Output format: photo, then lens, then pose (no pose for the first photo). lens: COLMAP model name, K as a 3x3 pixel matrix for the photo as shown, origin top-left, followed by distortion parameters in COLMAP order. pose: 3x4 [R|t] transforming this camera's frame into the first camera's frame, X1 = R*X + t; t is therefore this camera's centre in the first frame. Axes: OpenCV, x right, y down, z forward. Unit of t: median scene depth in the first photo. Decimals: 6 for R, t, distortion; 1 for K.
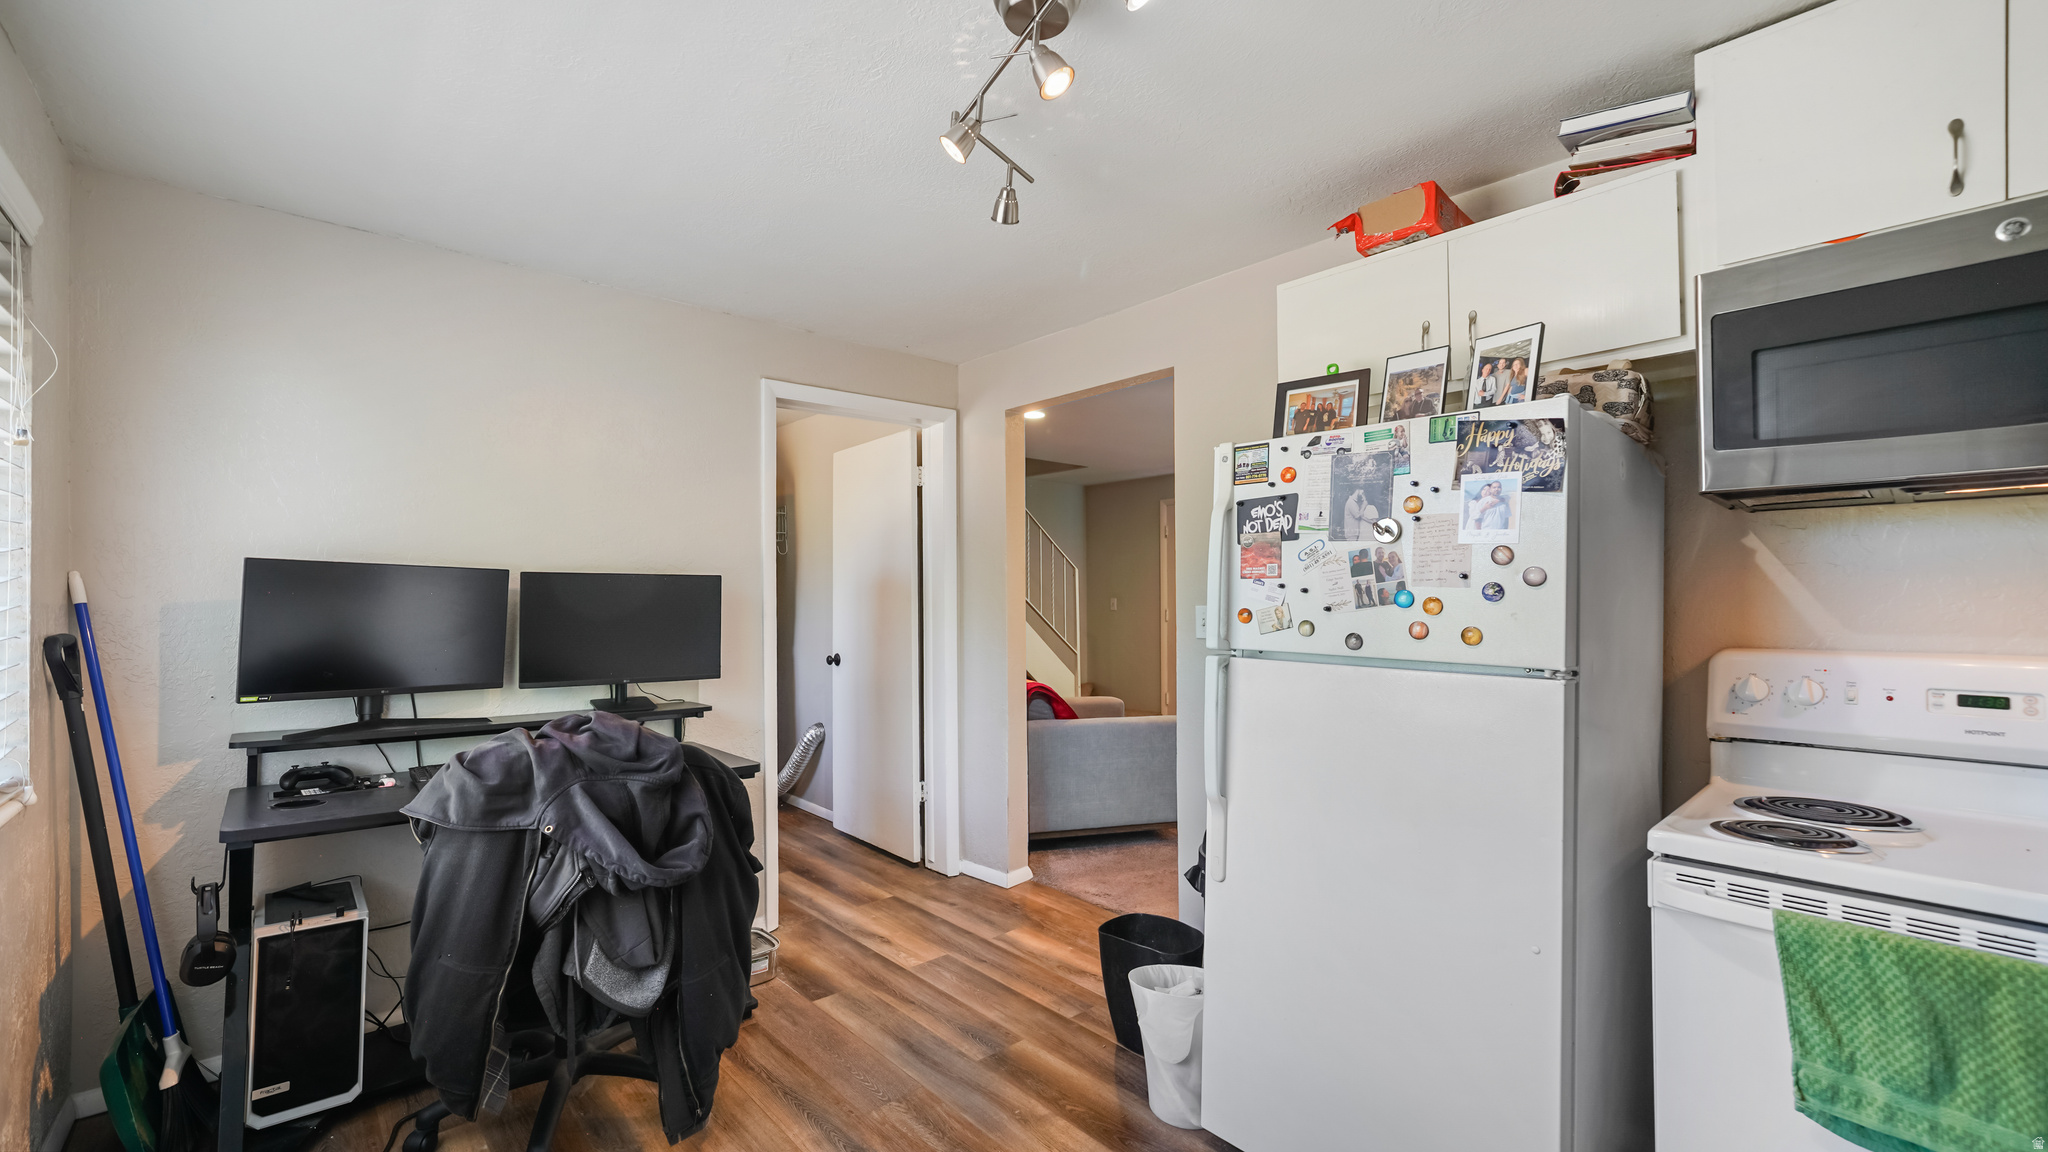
lens RADIAL K [[883.4, 0, 1021.2], [0, 883.4, 581.5], [0, 0, 1]] dist [0.001491, 0.000084]
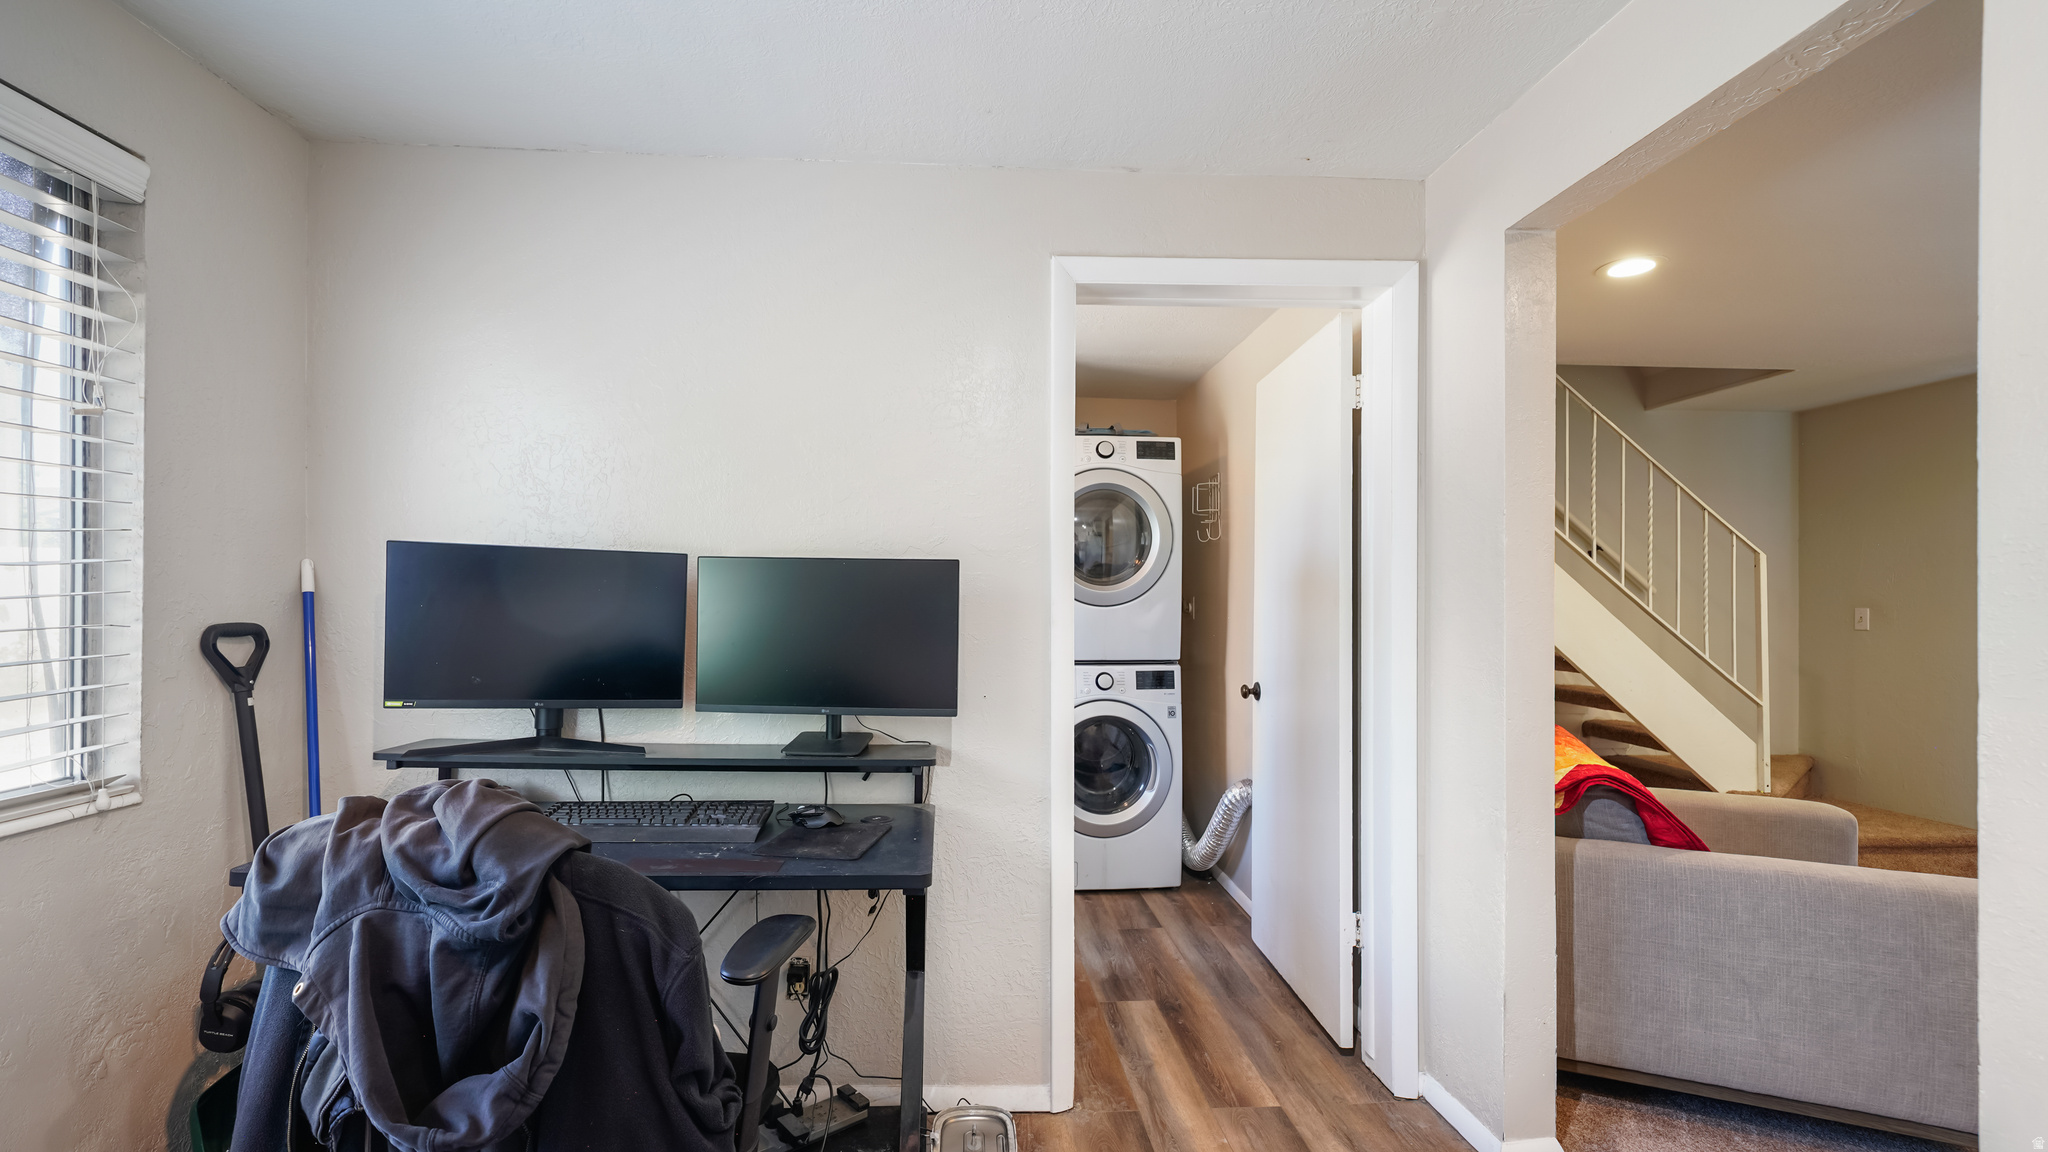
lens RADIAL K [[887.2, 0, 1027.8], [0, 887.2, 595.6], [0, 0, 1]] dist [0.003923, 0.001923]
pose [[0.772592, 0.008897, -0.634840, 0.092742], [-0.001113, 0.999919, 0.012660, 0.008644], [0.634901, -0.009075, 0.772540, 0.415108]]
